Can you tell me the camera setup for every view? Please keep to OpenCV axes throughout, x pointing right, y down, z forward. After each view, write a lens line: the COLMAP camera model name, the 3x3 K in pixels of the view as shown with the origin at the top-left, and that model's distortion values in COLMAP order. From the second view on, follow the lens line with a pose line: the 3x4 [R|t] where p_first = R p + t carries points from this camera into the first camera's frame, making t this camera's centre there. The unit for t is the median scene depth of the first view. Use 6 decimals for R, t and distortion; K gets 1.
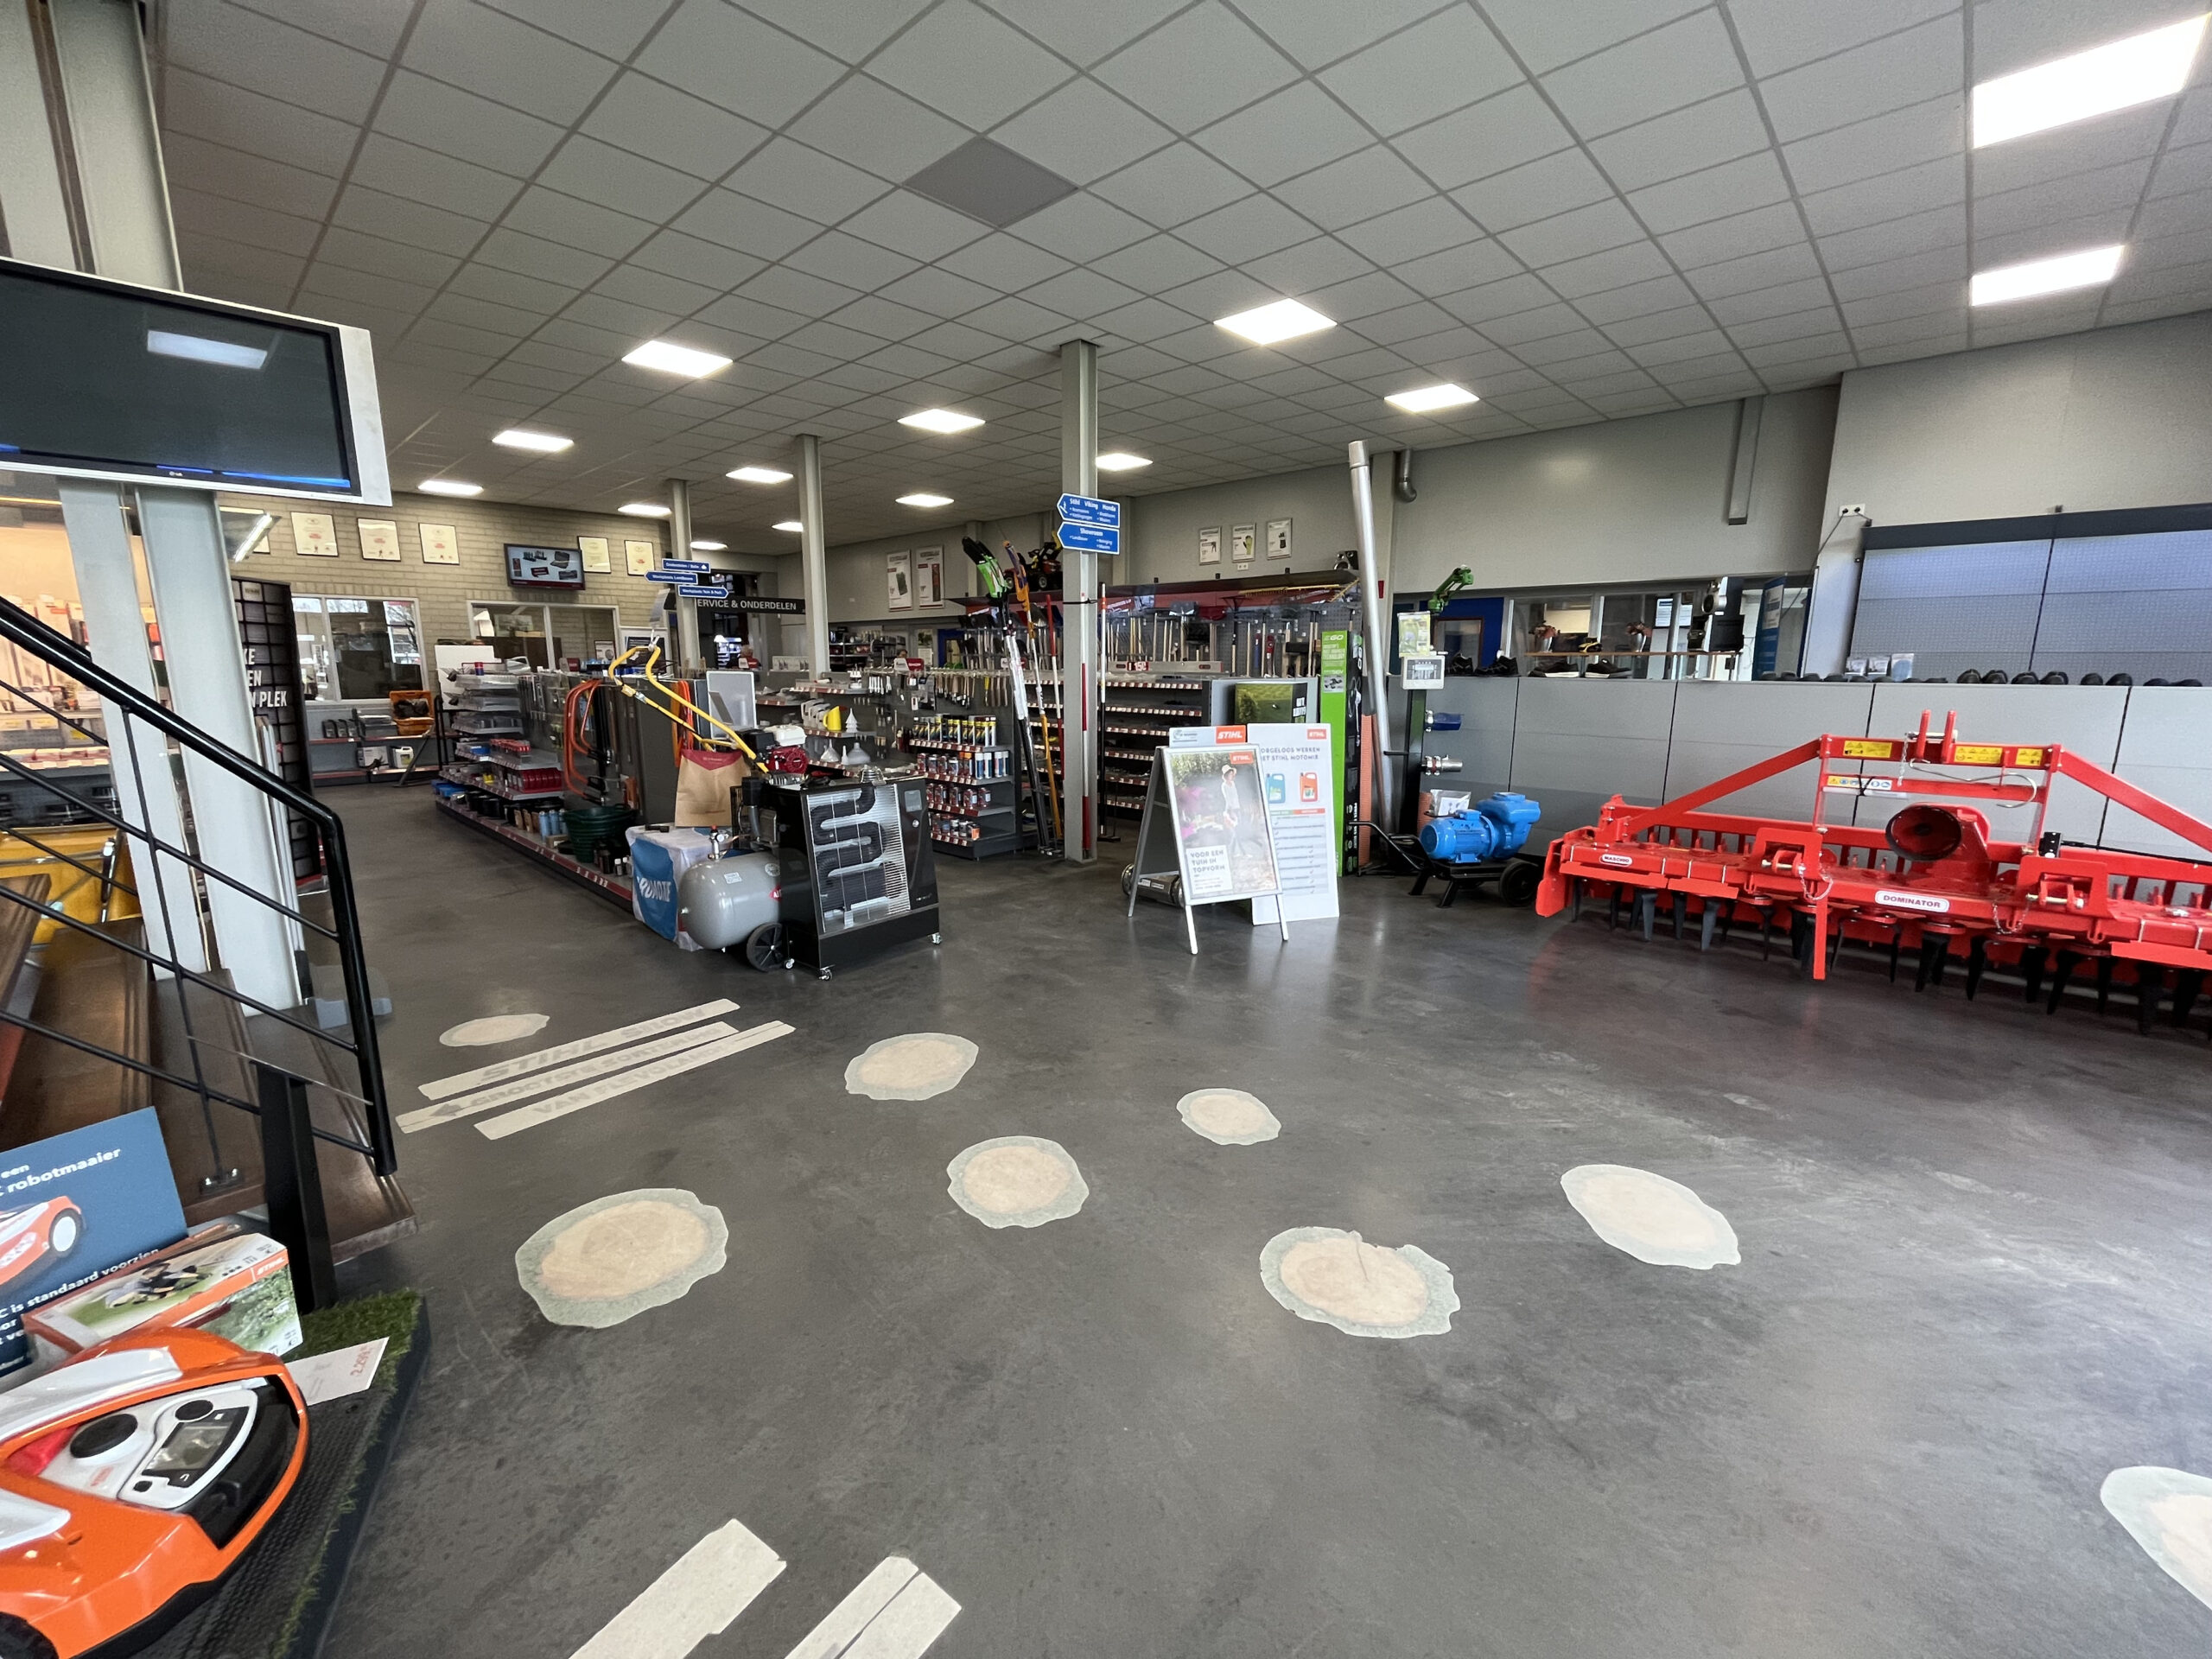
lens RADIAL K [[896.3, 0, 1090.9], [0, 896.3, 823.2], [0, 0, 1]] dist [-0.001003, -0.001325]
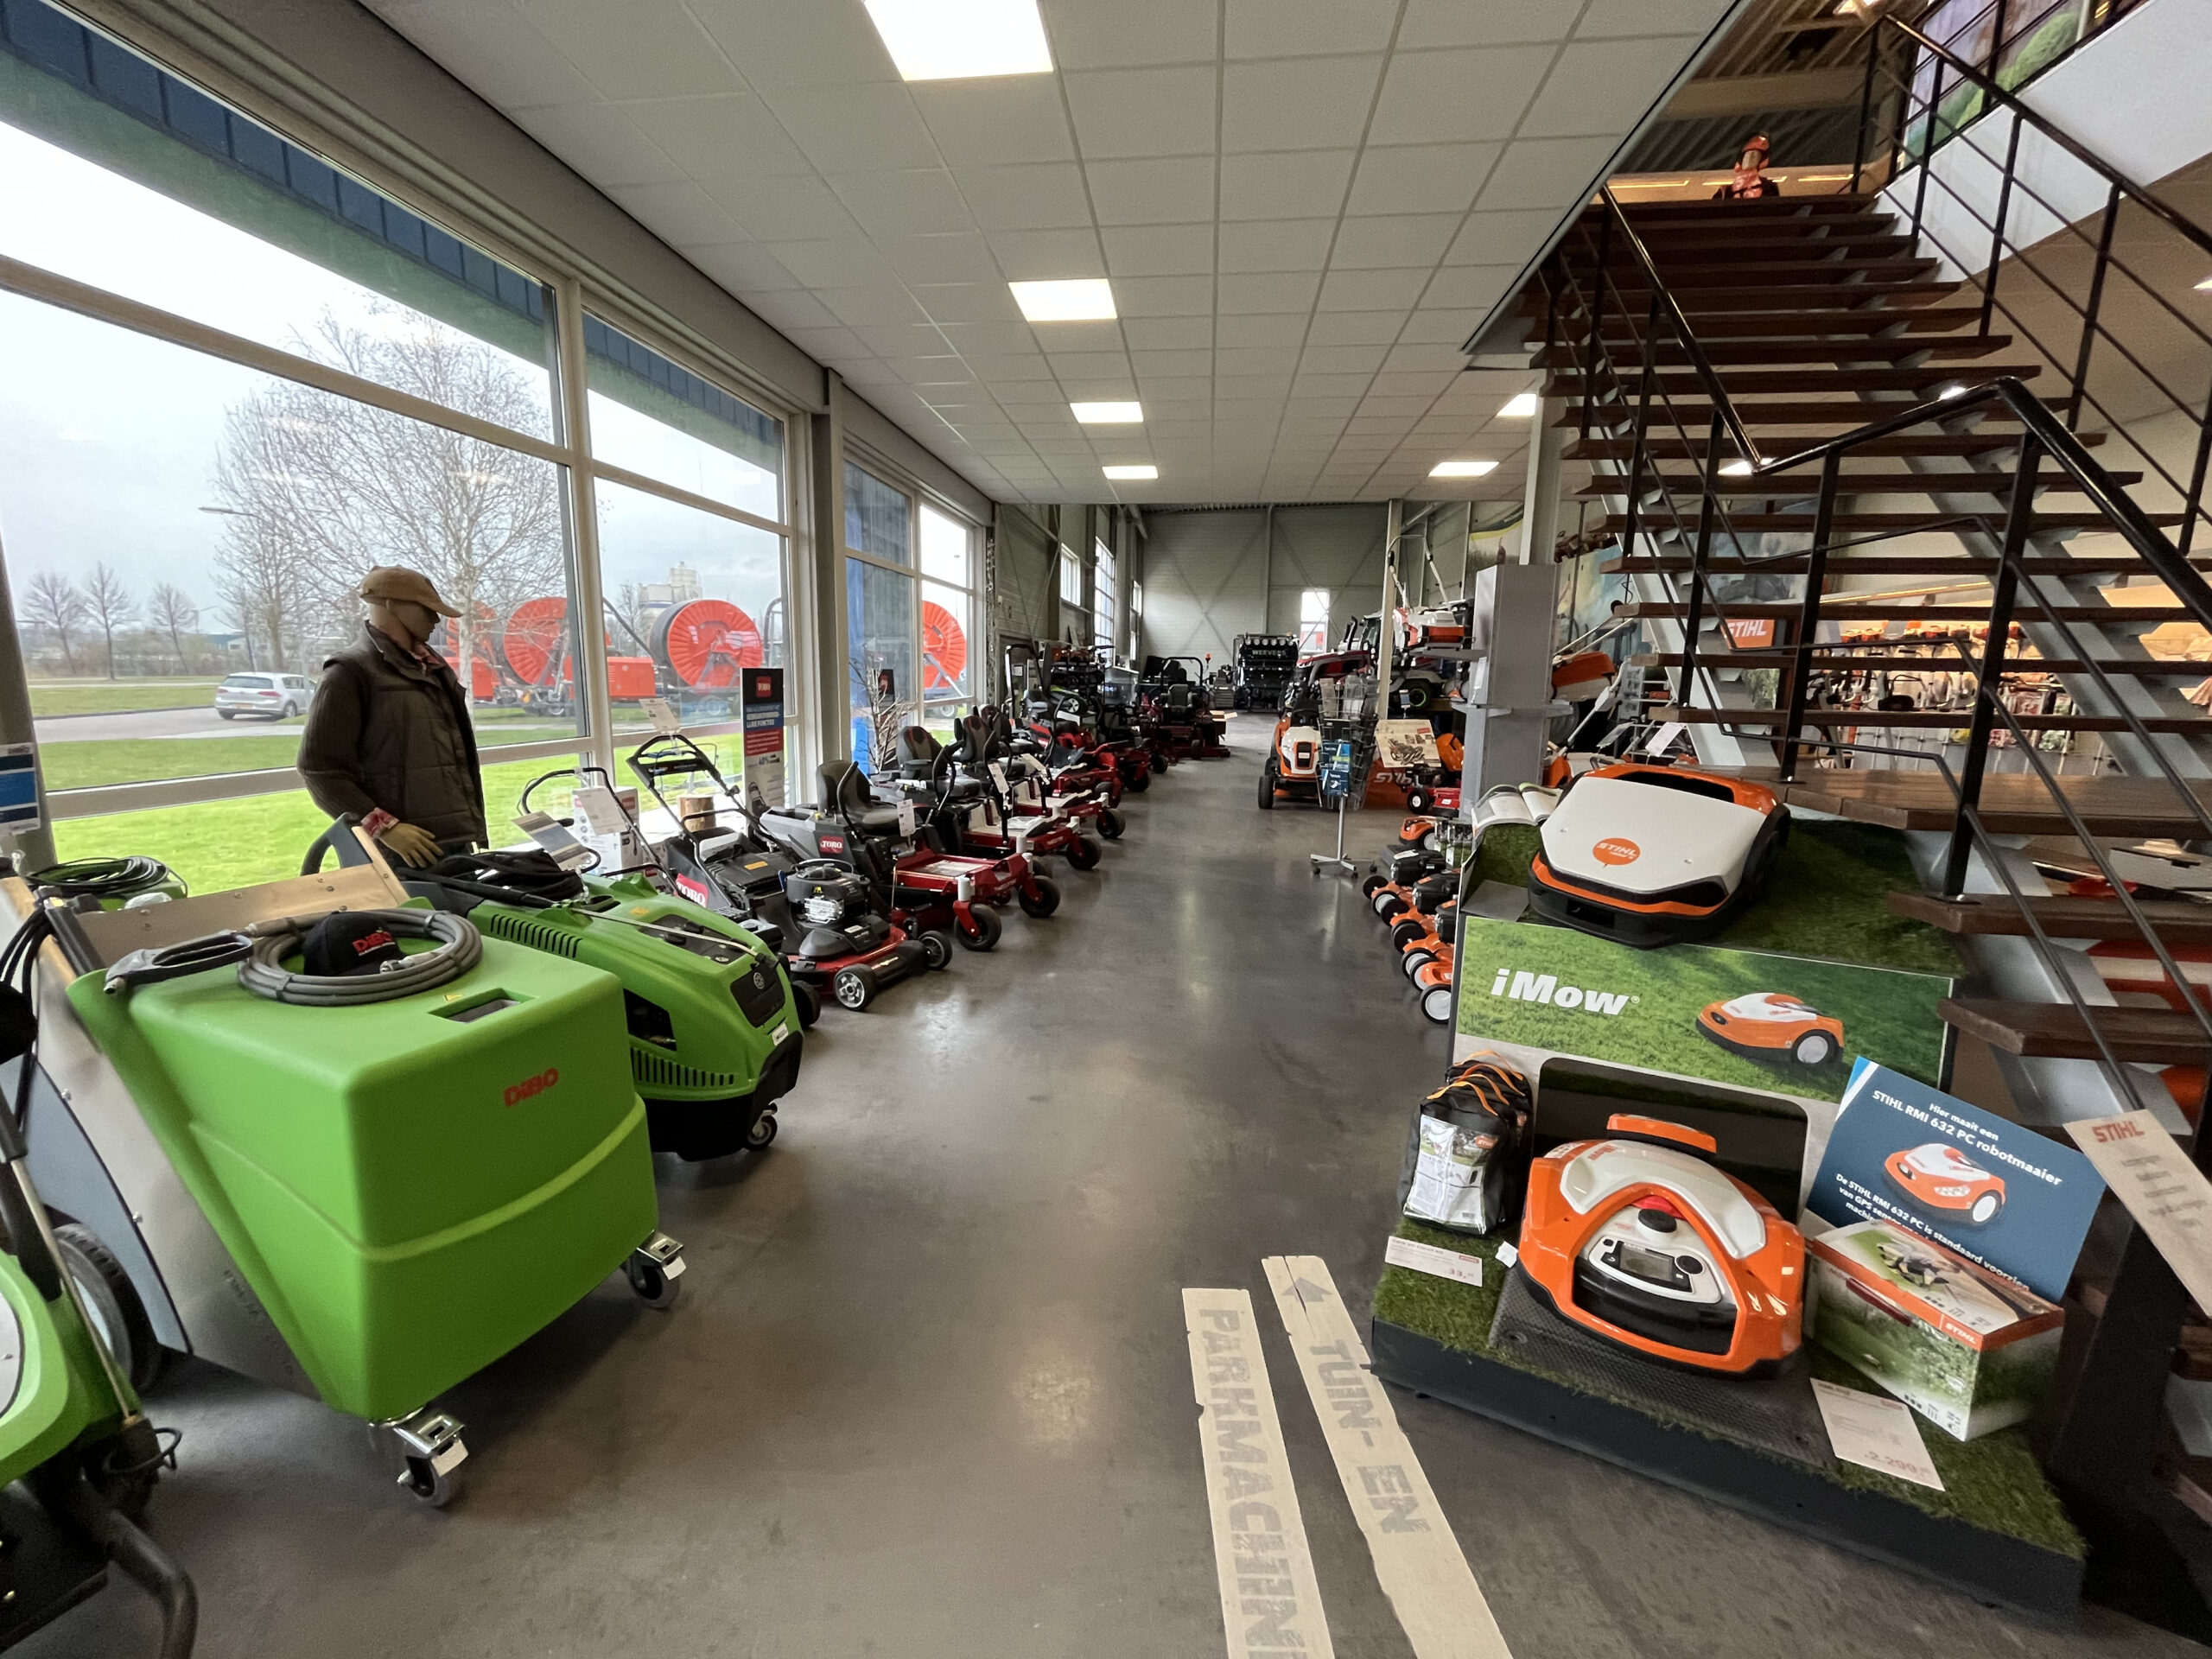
lens RADIAL K [[896.3, 0, 1101.7], [0, 896.3, 824.6], [0, 0, 1]] dist [-0.001003, -0.001325]
pose [[-0.796260, 0.091116, -0.598053, 0.126525], [-0.119090, 0.945639, 0.302631, -0.075621], [0.593117, 0.312195, -0.742123, 0.449035]]
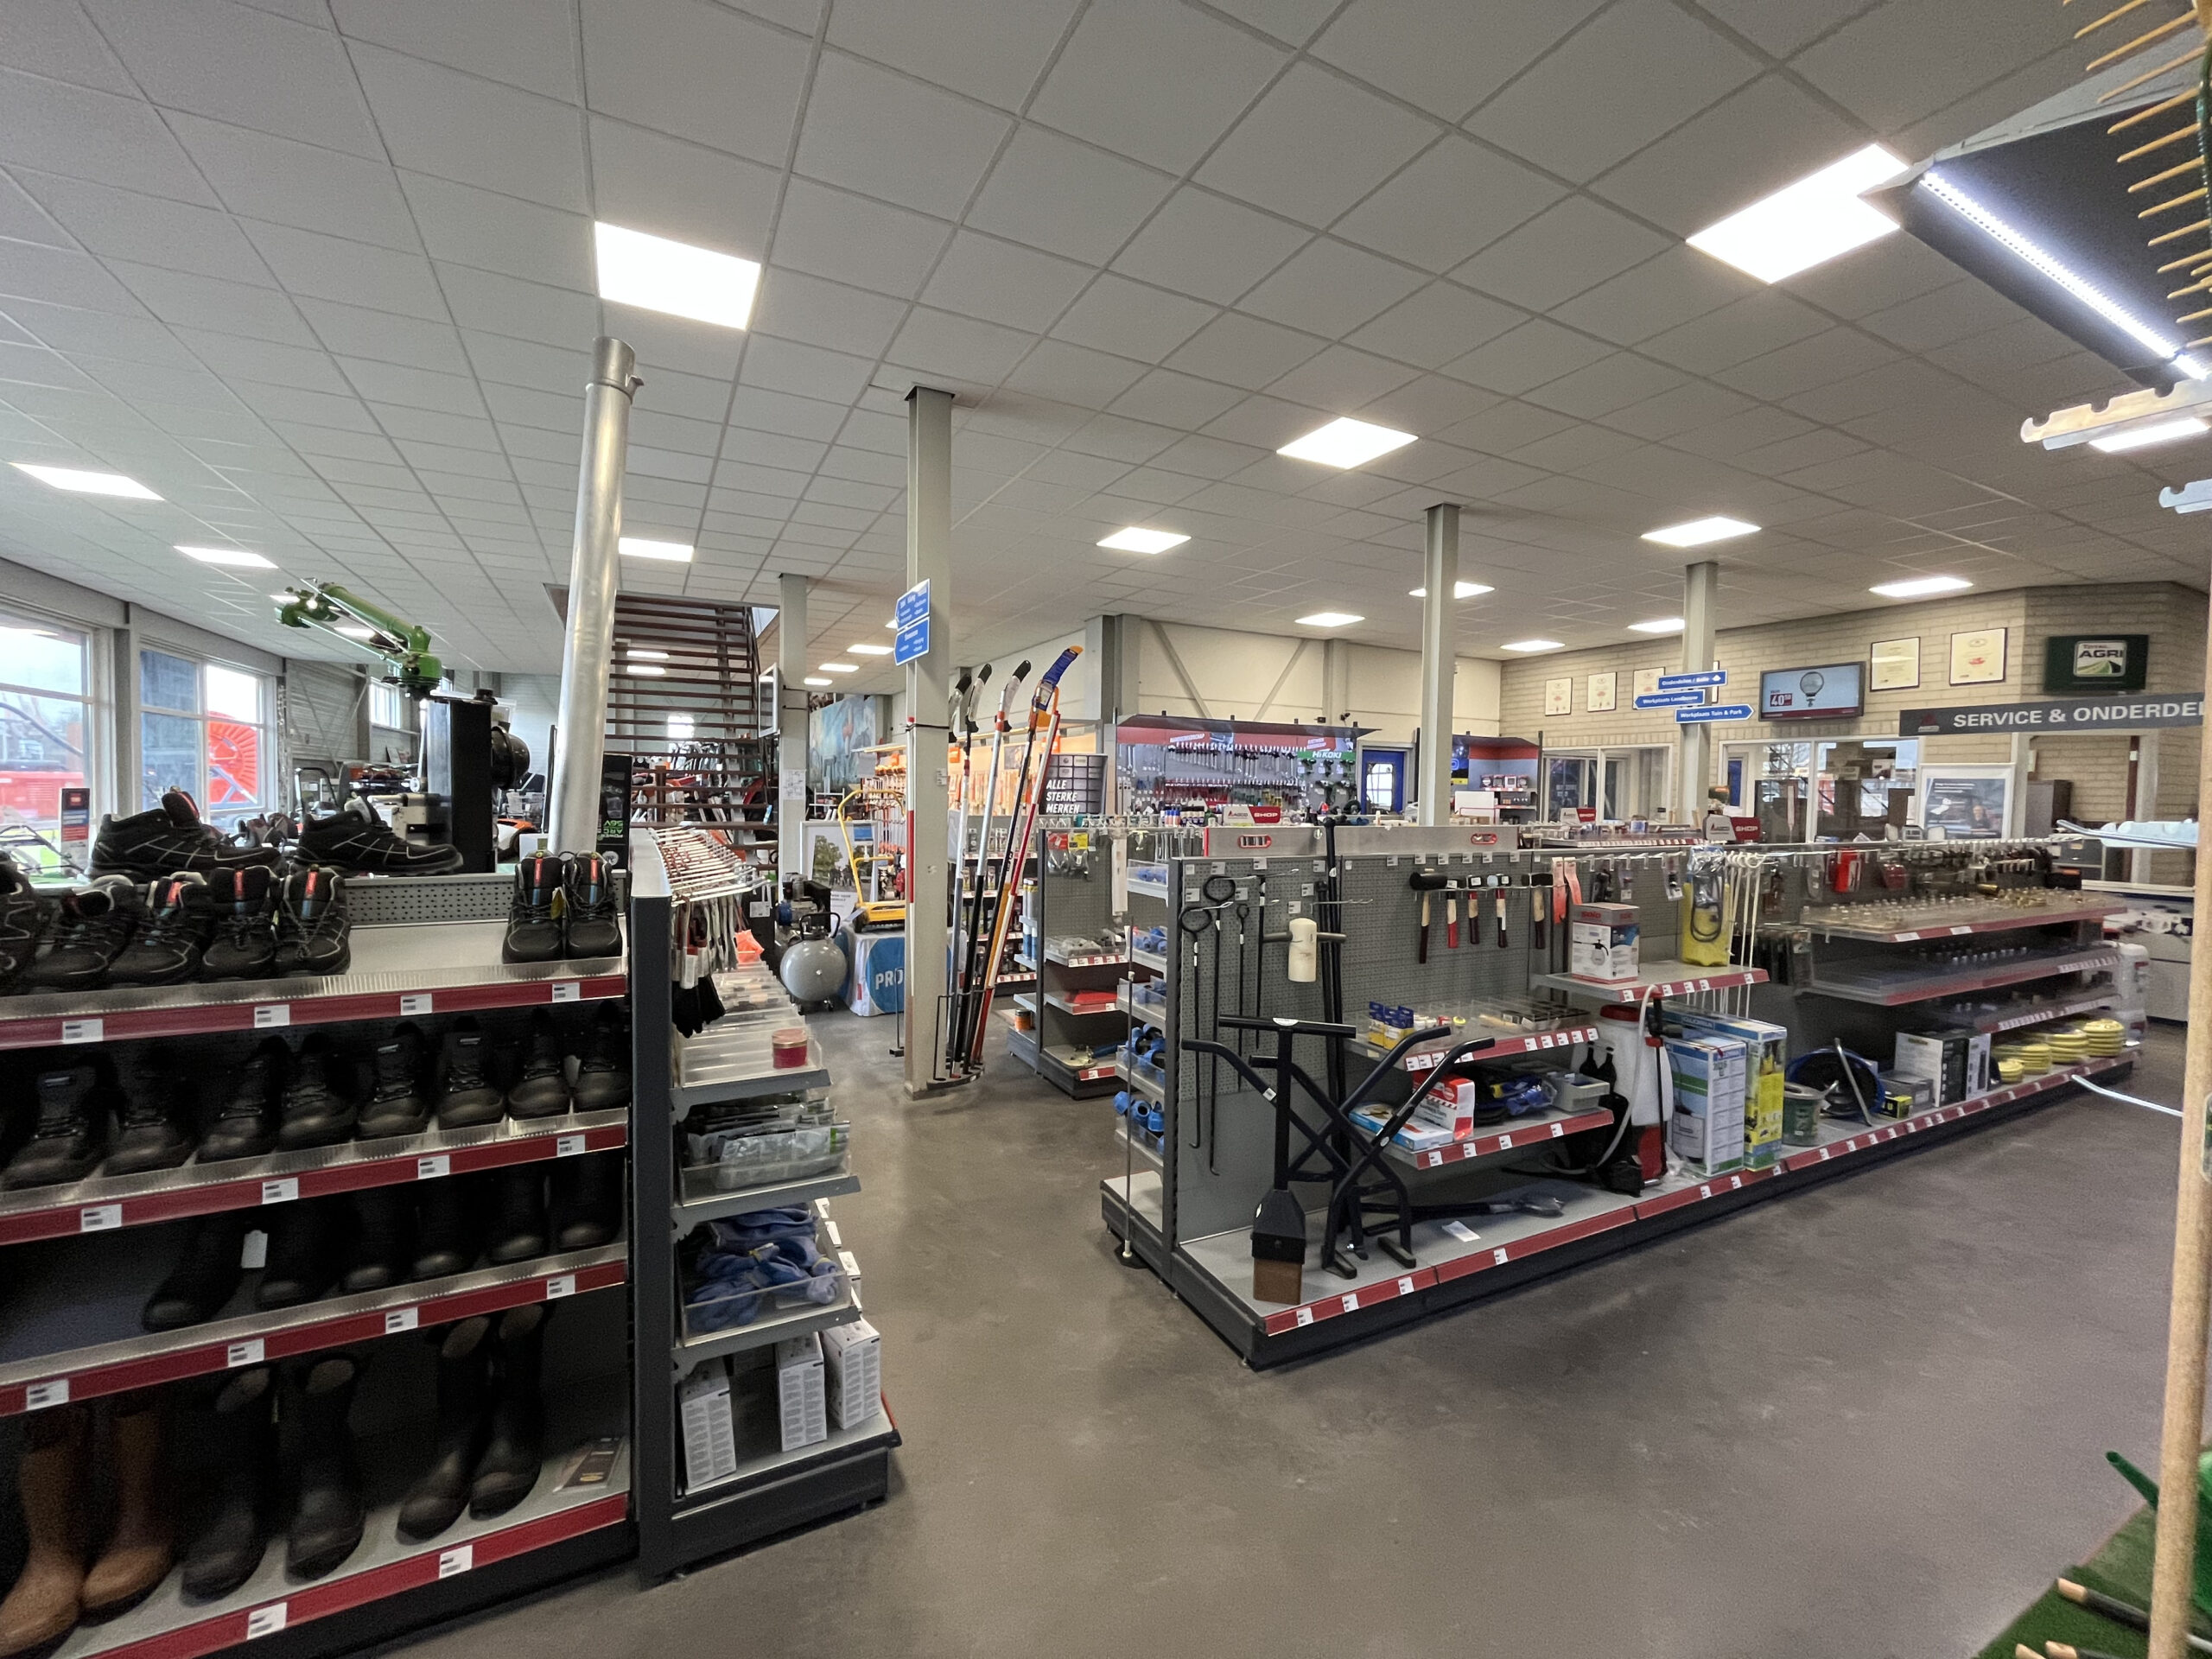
lens RADIAL K [[896.3, 0, 1097.2], [0, 896.3, 822.1], [0, 0, 1]] dist [-0.001003, -0.001325]
pose [[-0.326356, 0.031083, -0.944736, 1.027799], [-0.175196, 0.980153, 0.092769, -0.415990], [0.928869, 0.195790, -0.314433, 2.241877]]
